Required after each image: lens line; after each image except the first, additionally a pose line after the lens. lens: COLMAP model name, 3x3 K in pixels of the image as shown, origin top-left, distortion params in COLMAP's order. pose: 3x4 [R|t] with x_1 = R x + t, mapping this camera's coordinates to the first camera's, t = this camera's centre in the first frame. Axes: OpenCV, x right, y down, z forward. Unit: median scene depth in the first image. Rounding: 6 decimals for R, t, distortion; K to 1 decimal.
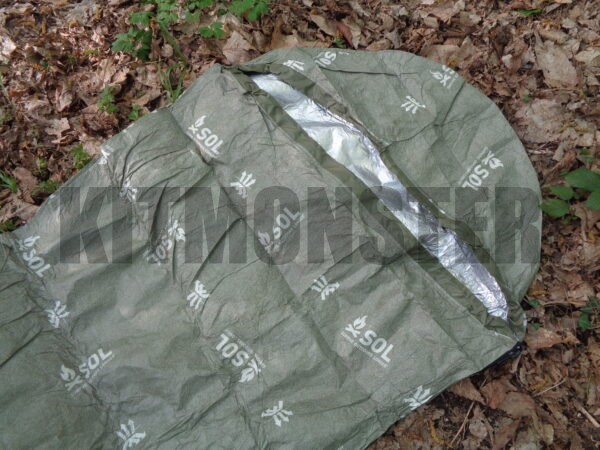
lens RADIAL K [[445.2, 0, 300.0], [0, 445.2, 225.0], [0, 0, 1]] dist [-0.002725, 0.009507]
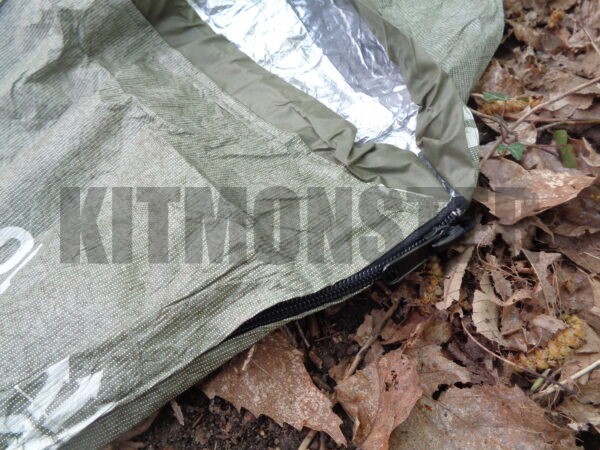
lens RADIAL K [[445.2, 0, 300.0], [0, 445.2, 225.0], [0, 0, 1]] dist [-0.002725, 0.009507]
pose [[0.999716, -0.012621, 0.020191, 0.329593], [0.017167, 0.969660, -0.243855, 0.294474], [-0.016500, 0.244132, 0.969602, 0.626673]]
